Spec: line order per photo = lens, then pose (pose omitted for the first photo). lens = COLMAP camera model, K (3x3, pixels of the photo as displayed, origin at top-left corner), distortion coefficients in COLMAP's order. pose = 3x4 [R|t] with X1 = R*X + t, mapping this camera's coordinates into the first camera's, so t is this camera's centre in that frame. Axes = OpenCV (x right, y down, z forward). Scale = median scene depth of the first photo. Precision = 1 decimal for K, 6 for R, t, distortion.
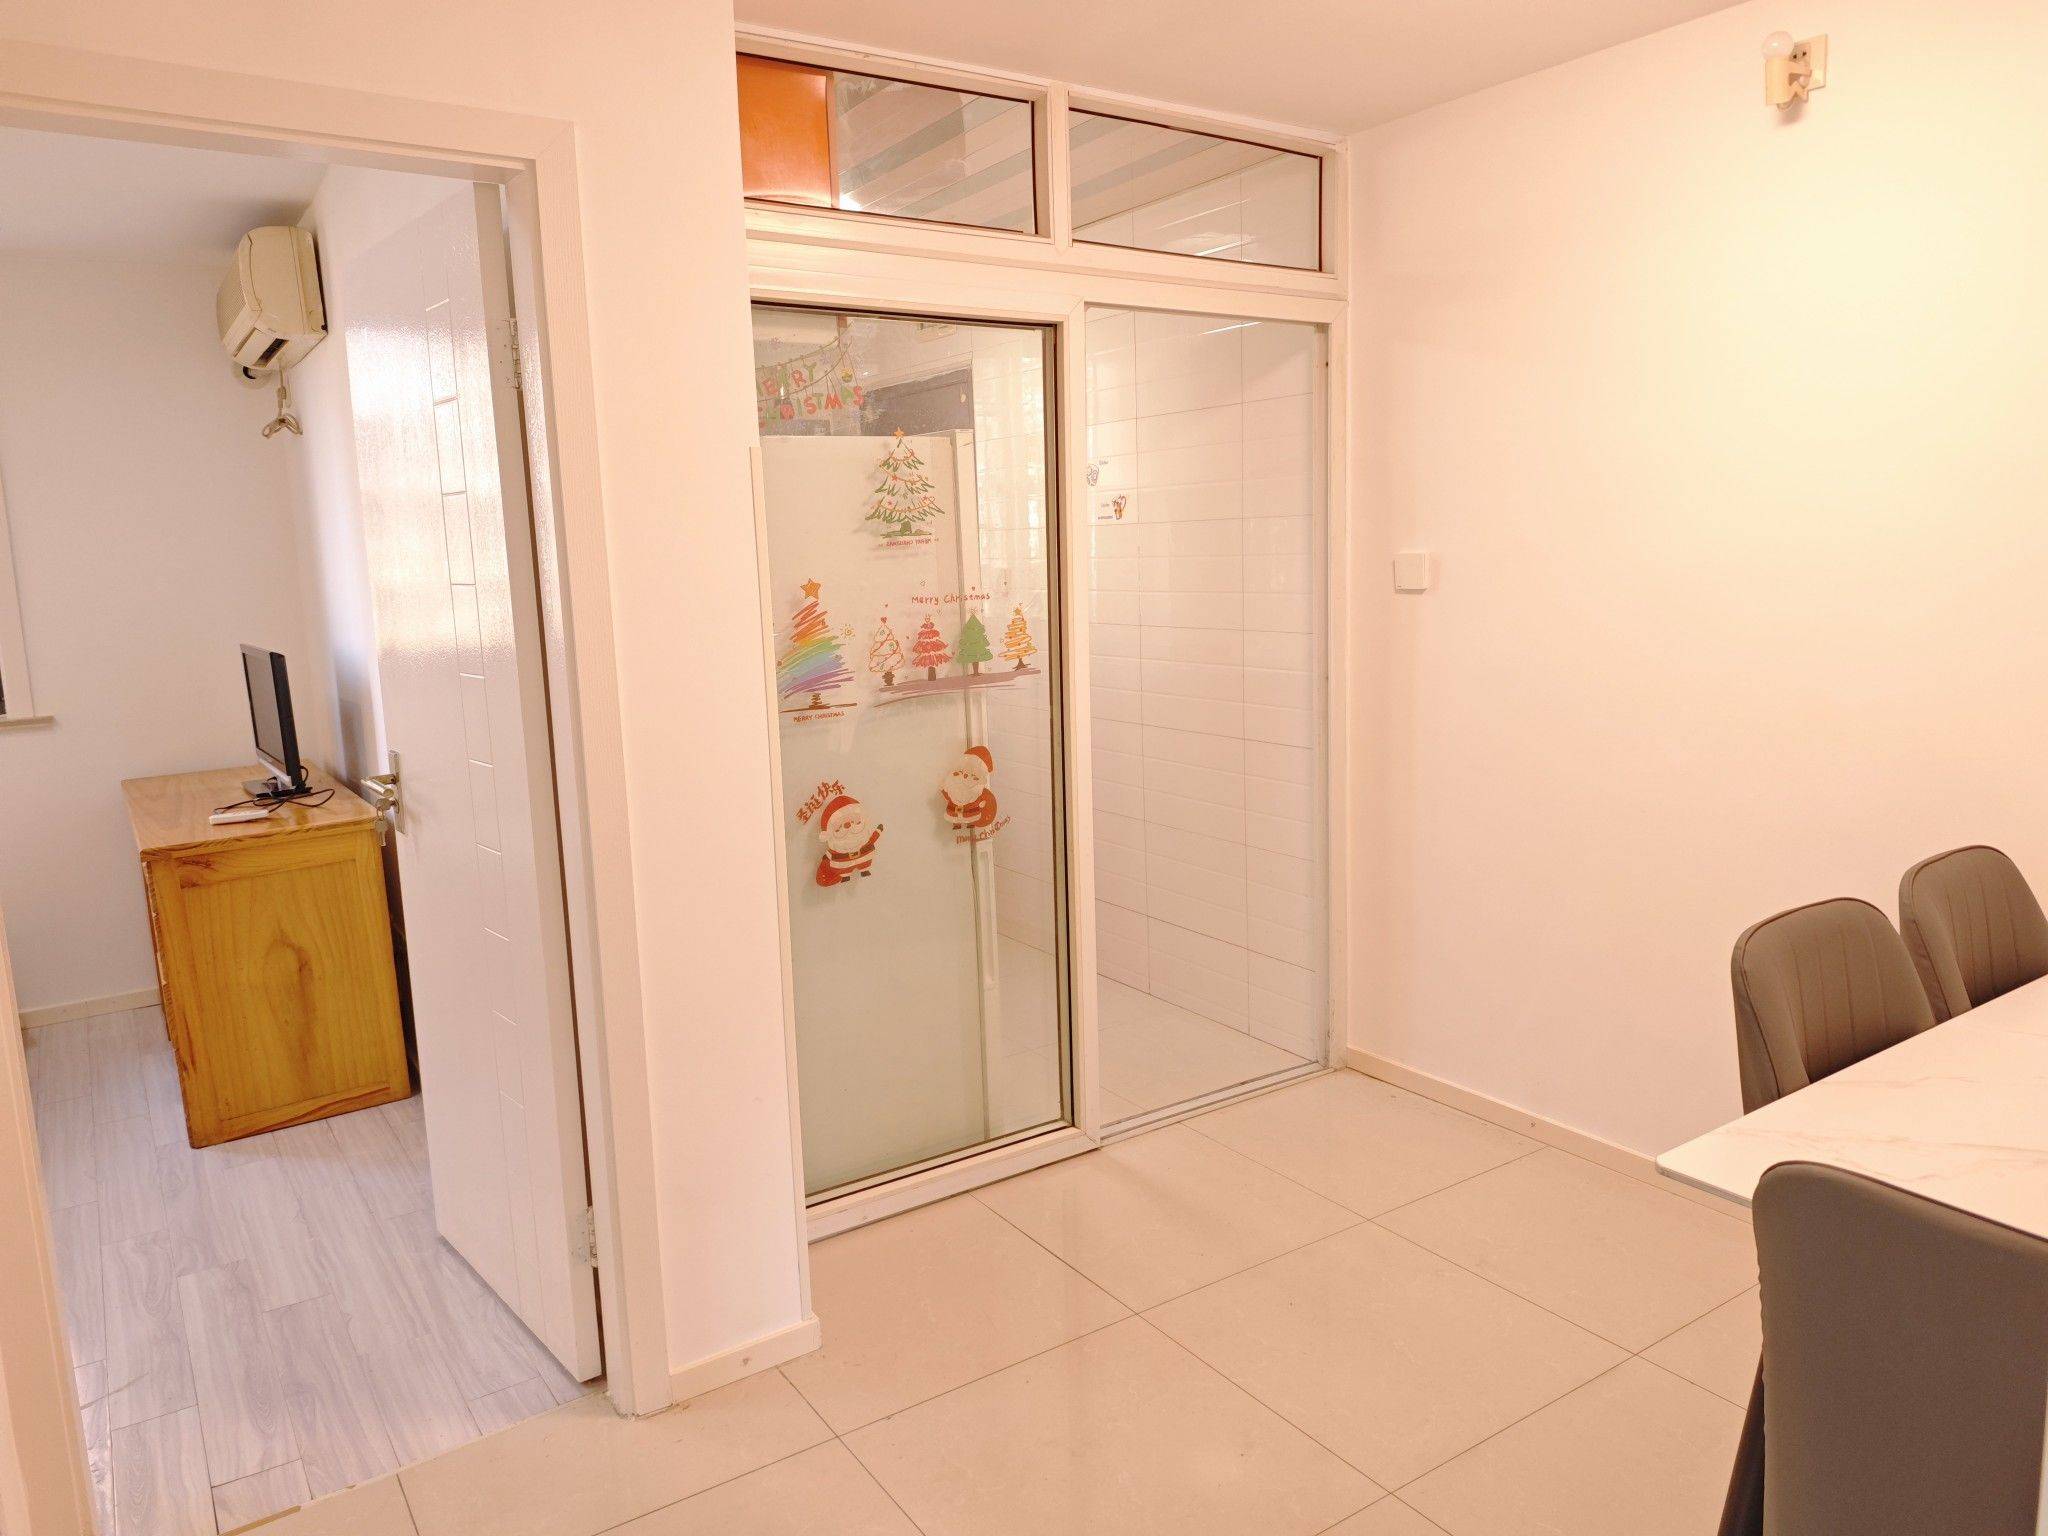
lens RADIAL K [[1414.4, 0, 1024.0], [0, 1414.4, 768.0], [0, 0, 1]] dist [-0.006803, -0.005531]
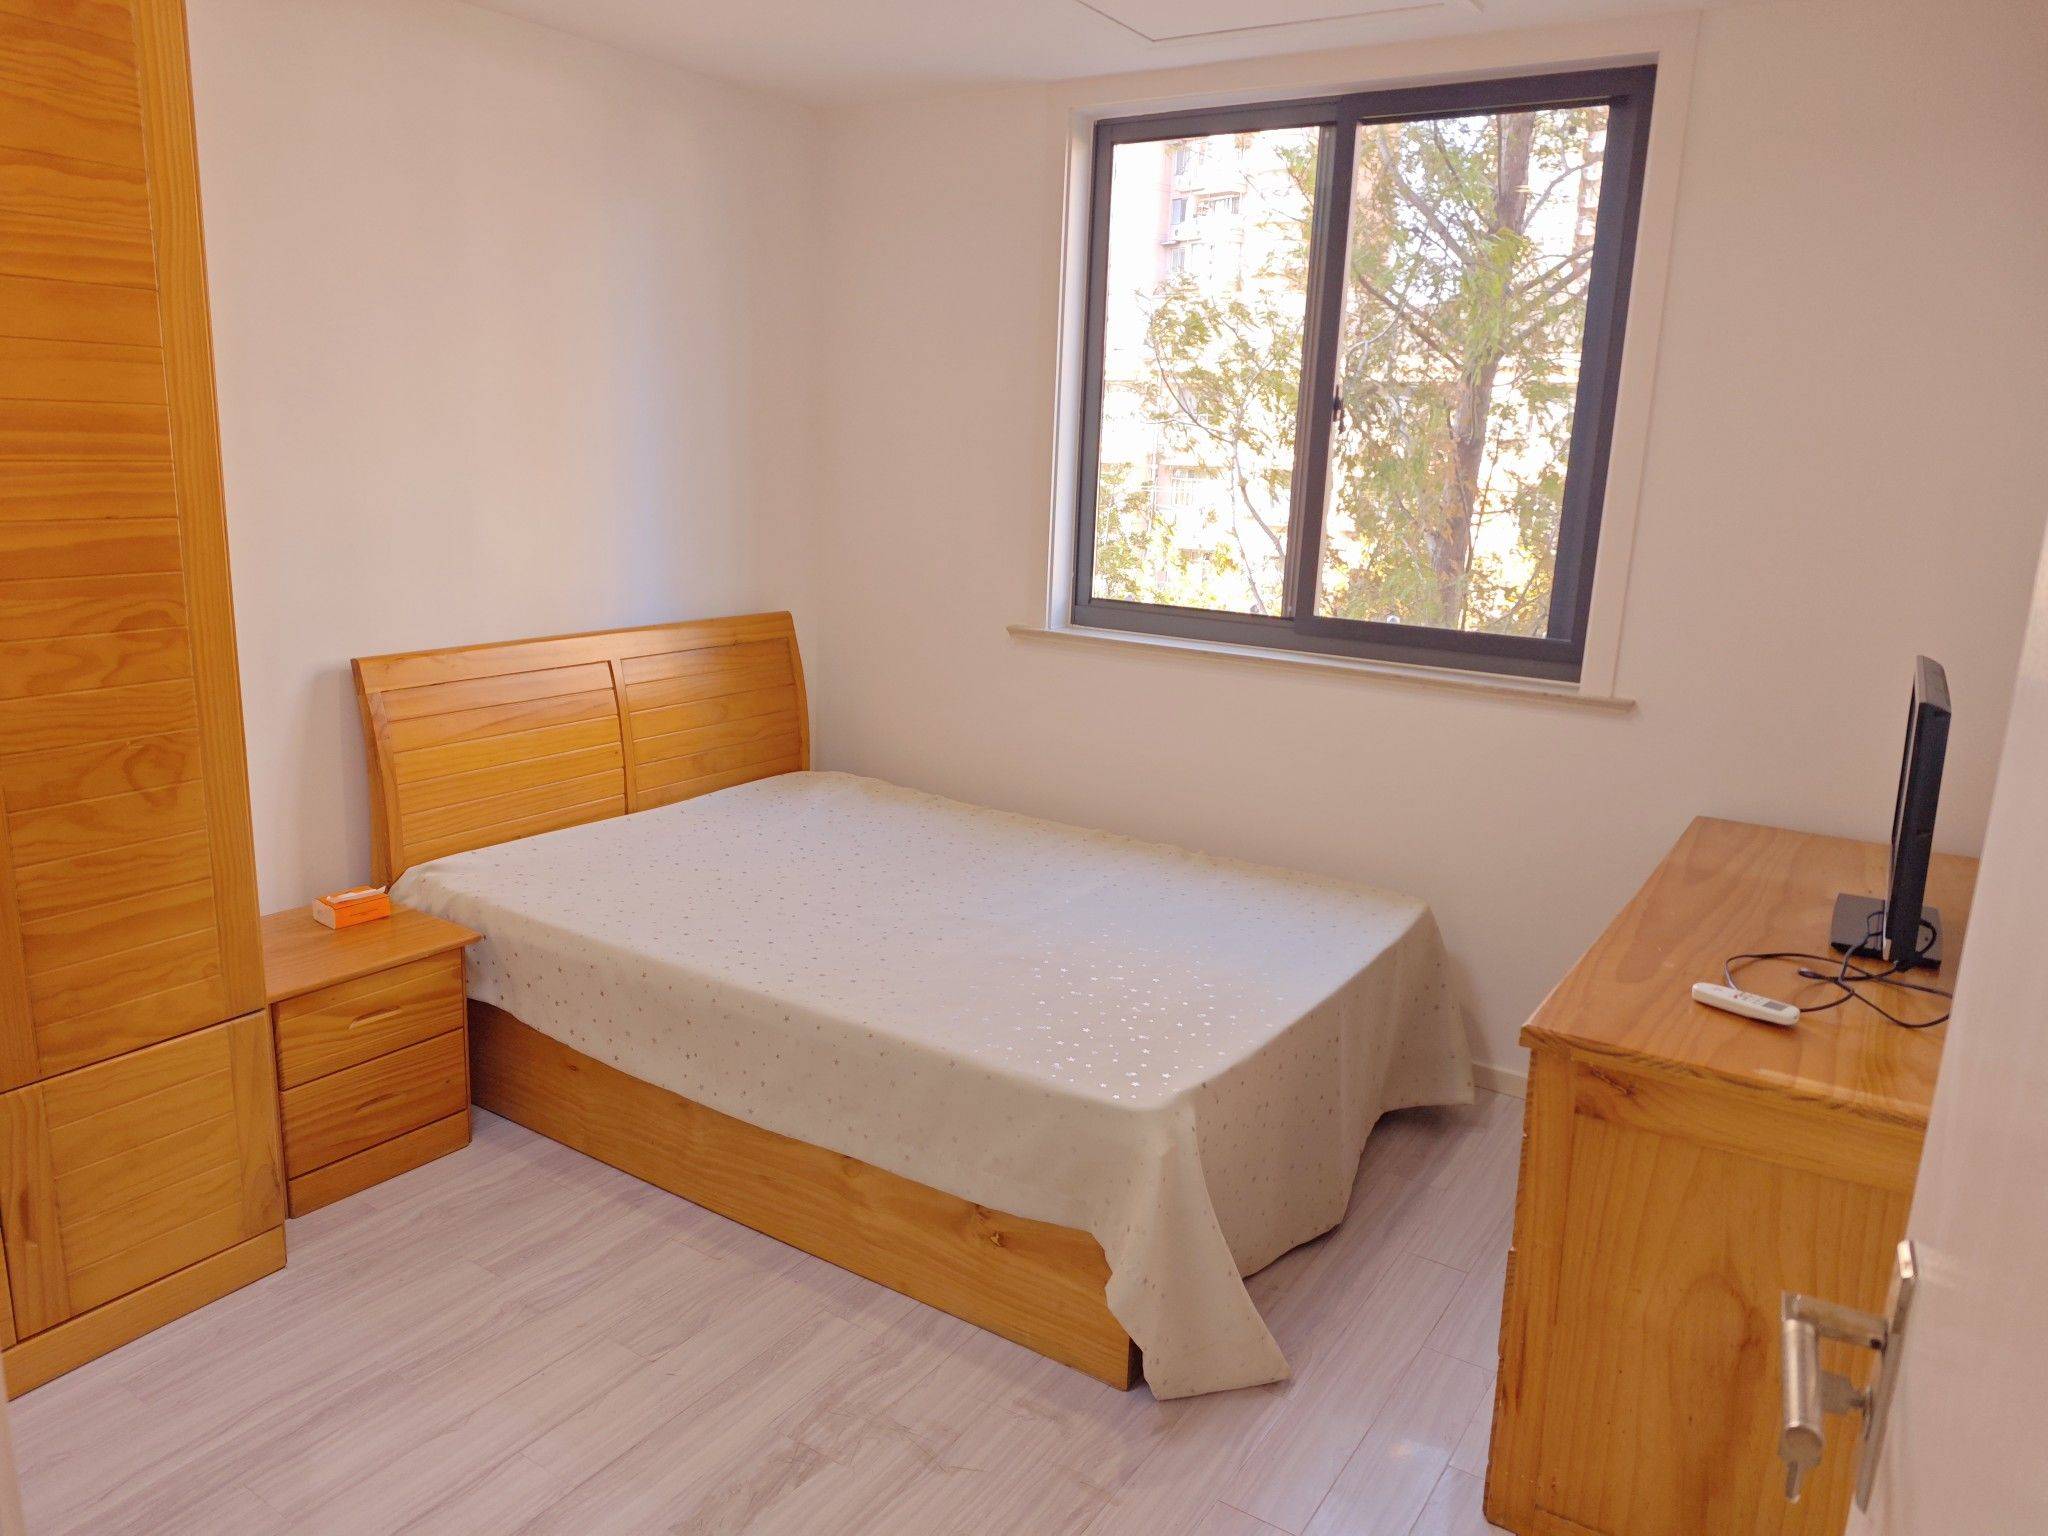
lens RADIAL K [[1414.4, 0, 1024.0], [0, 1414.4, 768.0], [0, 0, 1]] dist [-0.006803, -0.005531]
pose [[0.394372, 0.255223, -0.882798, -0.233567], [-0.202221, 0.961213, 0.187556, -0.098473], [0.896425, 0.104553, 0.430687, 0.554702]]
